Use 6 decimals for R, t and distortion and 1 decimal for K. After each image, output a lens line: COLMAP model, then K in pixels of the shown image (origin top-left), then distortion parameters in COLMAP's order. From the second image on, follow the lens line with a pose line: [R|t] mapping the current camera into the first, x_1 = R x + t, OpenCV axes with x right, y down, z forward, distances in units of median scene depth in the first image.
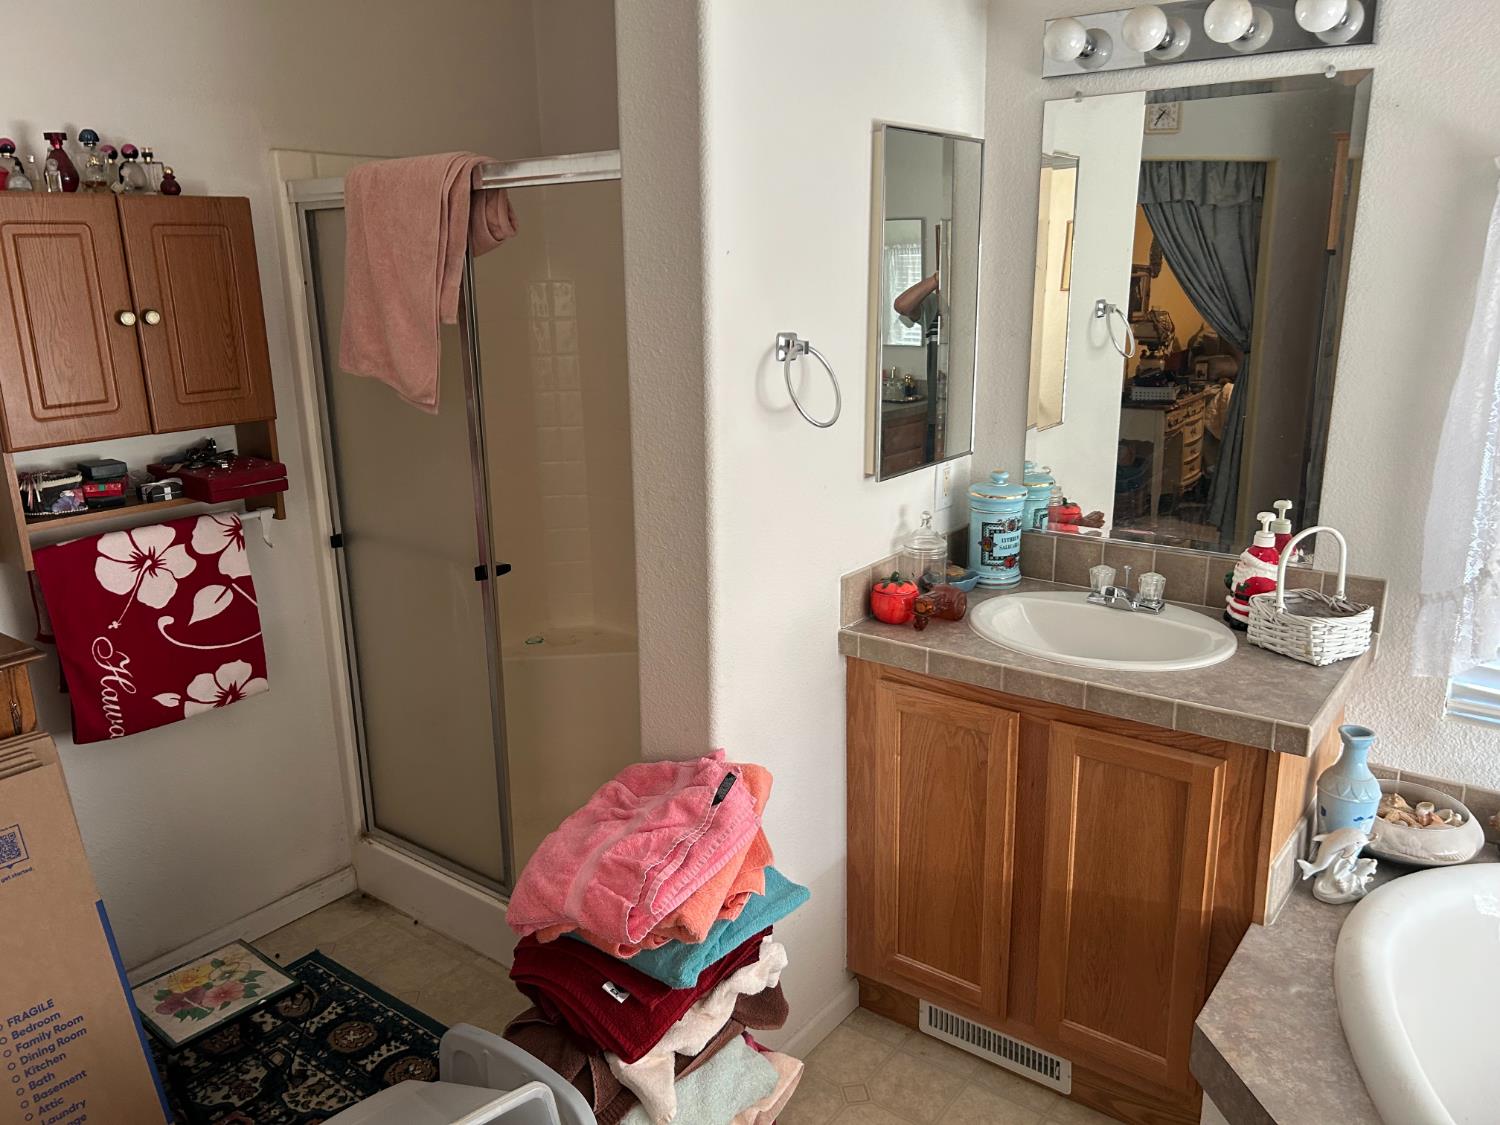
lens RADIAL K [[1118.7, 0, 751.2], [0, 1118.7, 563.7], [0, 0, 1]] dist [0.033060, -0.049255]
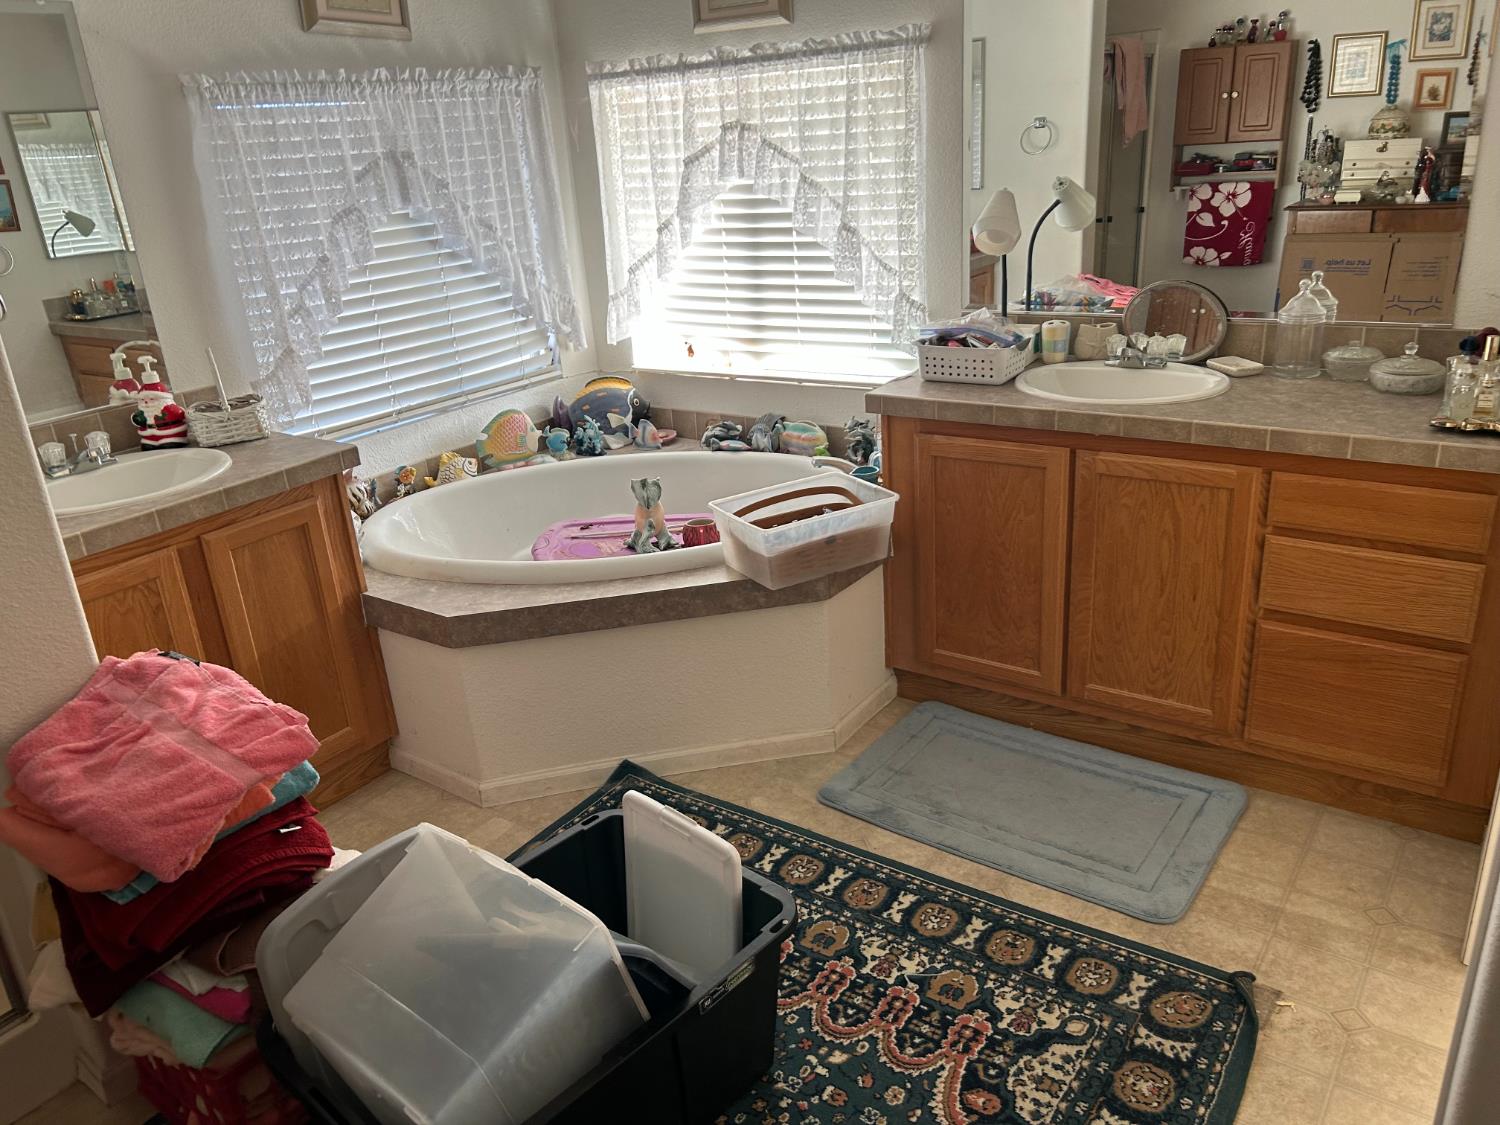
lens RADIAL K [[1118.7, 0, 751.3], [0, 1118.7, 563.6], [0, 0, 1]] dist [0.033060, -0.049255]
pose [[-0.025023, -0.351426, 0.935881, -0.861142], [0.314430, 0.885895, 0.341063, -0.058051], [-0.948951, 0.302803, 0.088331, 0.328120]]
